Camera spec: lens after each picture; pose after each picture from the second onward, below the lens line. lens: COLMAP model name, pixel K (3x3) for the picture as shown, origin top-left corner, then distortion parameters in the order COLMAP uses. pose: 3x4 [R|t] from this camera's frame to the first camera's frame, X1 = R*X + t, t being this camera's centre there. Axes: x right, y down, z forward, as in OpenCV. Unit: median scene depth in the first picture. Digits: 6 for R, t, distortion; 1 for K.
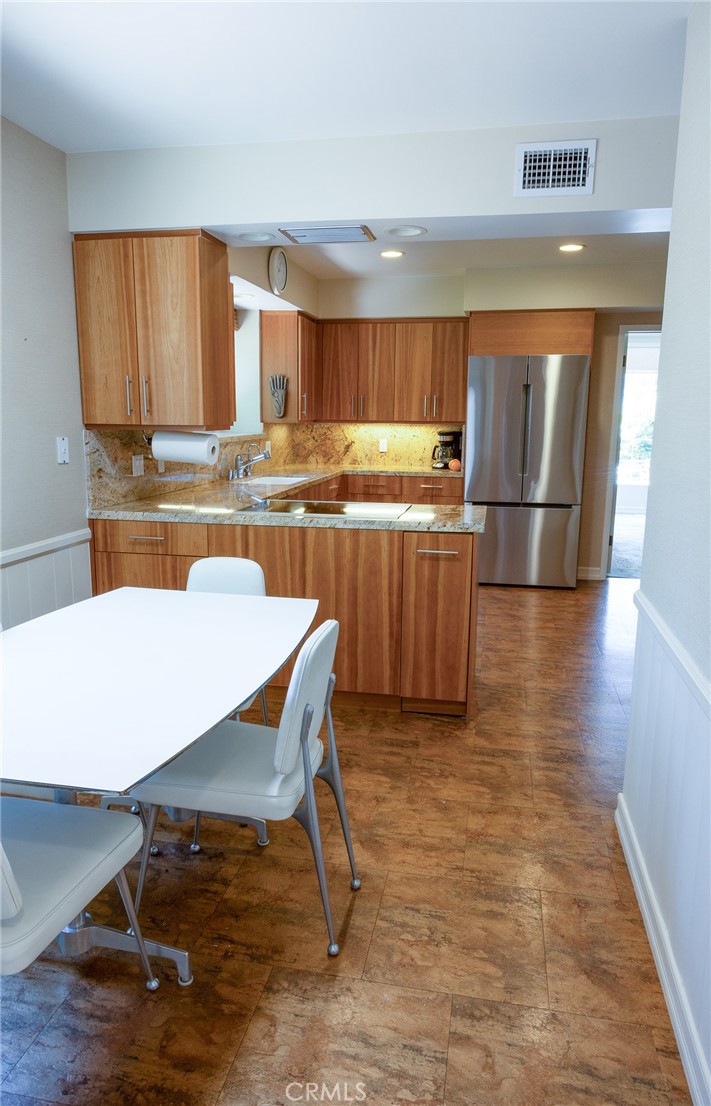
lens RADIAL K [[738.7, 0, 355.5], [0, 738.7, 553.0], [0, 0, 1]] dist [0.001031, 0.005410]
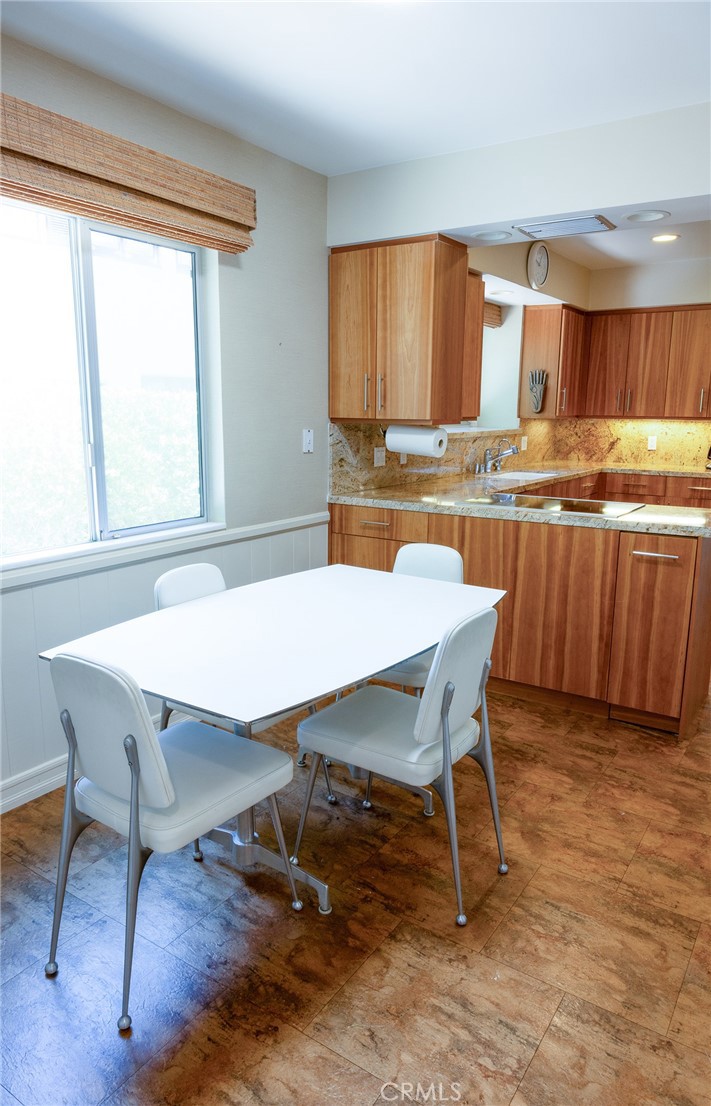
lens RADIAL K [[738.7, 0, 355.5], [0, 738.7, 553.0], [0, 0, 1]] dist [0.001031, 0.005410]
pose [[0.923292, 0.073181, -0.377063, 0.107493], [-0.071207, 0.997277, 0.019193, 0.004919], [0.377441, 0.009129, 0.925989, -0.017782]]
